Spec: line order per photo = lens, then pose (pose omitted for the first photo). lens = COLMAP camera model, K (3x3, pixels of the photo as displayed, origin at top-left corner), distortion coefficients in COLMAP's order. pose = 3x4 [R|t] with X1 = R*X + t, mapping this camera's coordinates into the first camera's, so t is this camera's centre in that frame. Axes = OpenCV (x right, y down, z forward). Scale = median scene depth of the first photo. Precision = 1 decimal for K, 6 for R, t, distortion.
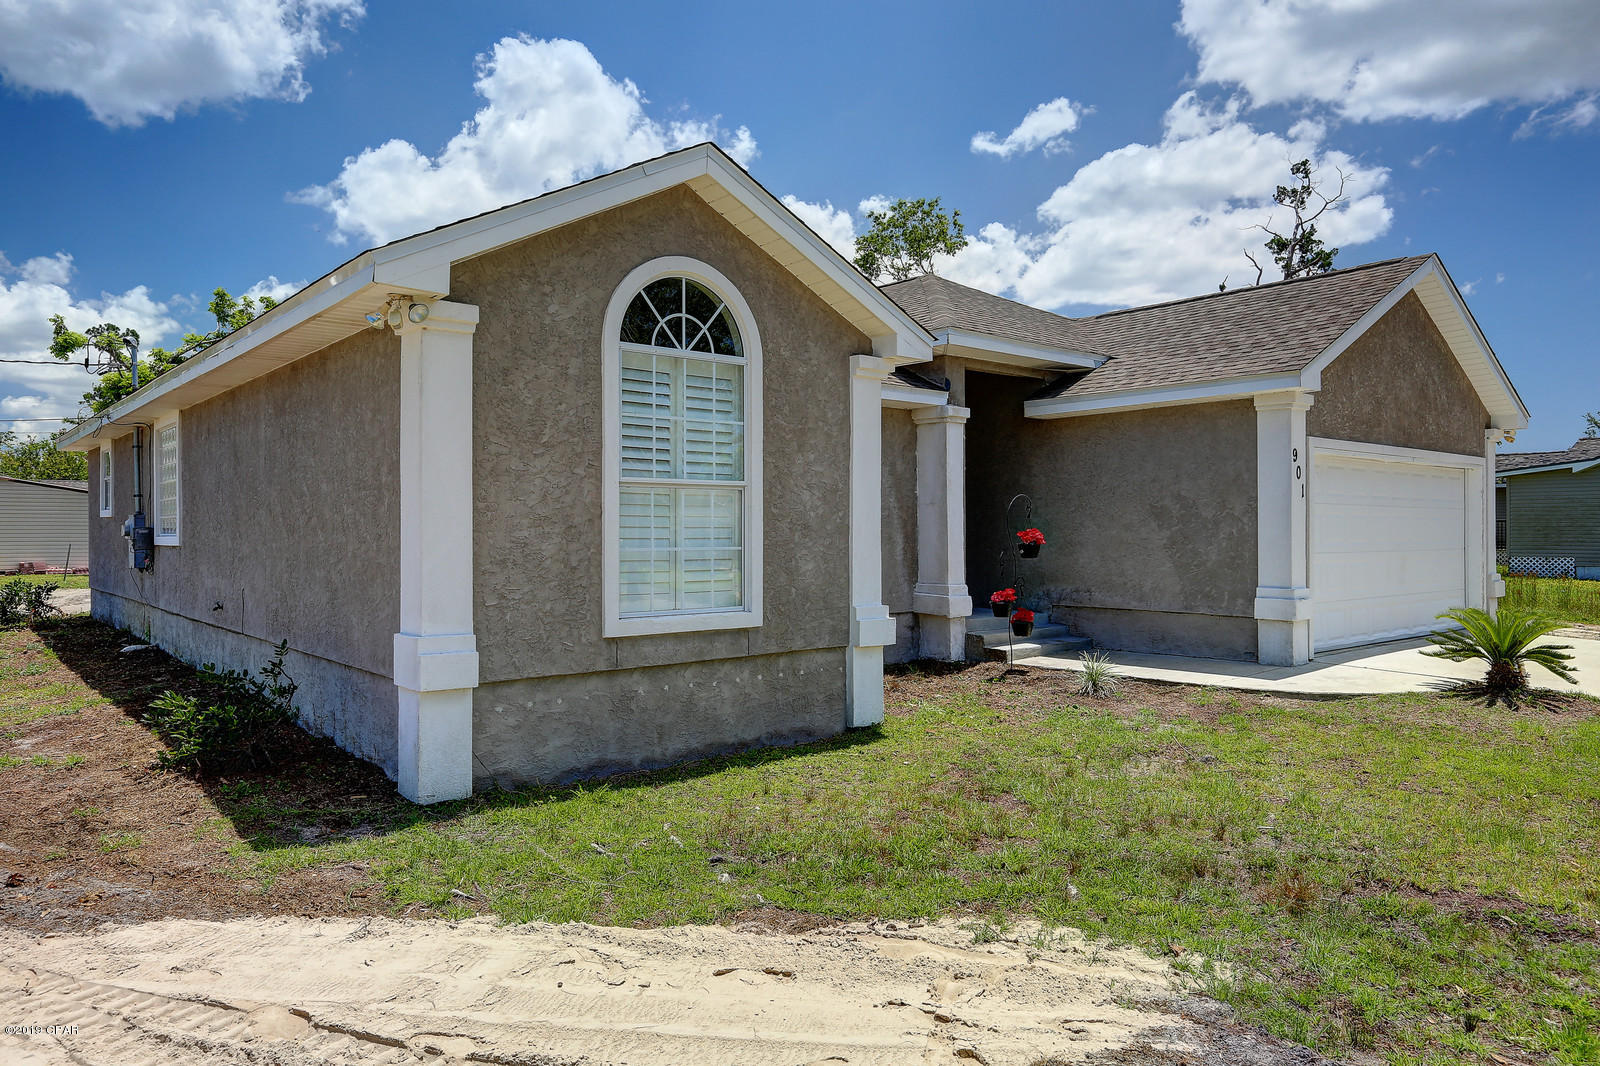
lens RADIAL K [[1082.3, 0, 847.4], [0, 1082.3, 538.4], [0, 0, 1]] dist [-0.006207, 0.007689]
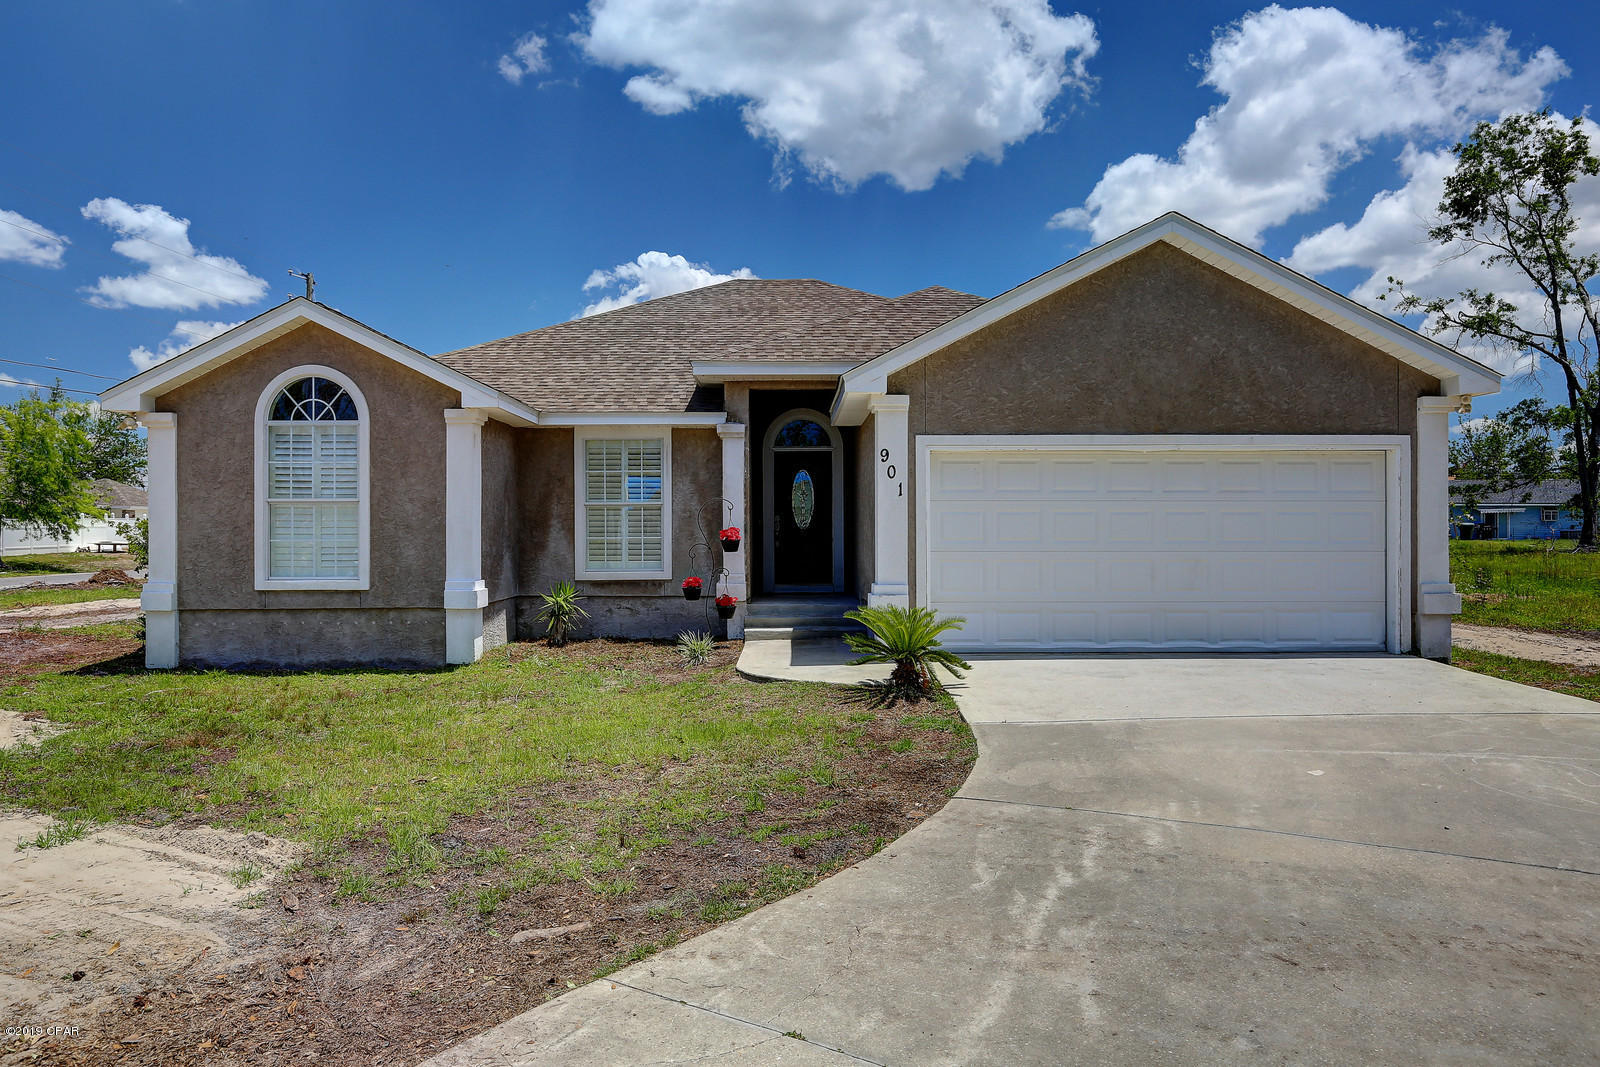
lens RADIAL K [[1082.3, 0, 799.3], [0, 1082.3, 534.5], [0, 0, 1]] dist [-0.006207, 0.007689]
pose [[0.755779, 0.002883, -0.654821, 1.498198], [-0.002726, 0.999995, 0.001256, -0.003276], [0.654822, 0.000836, 0.755783, 0.234042]]
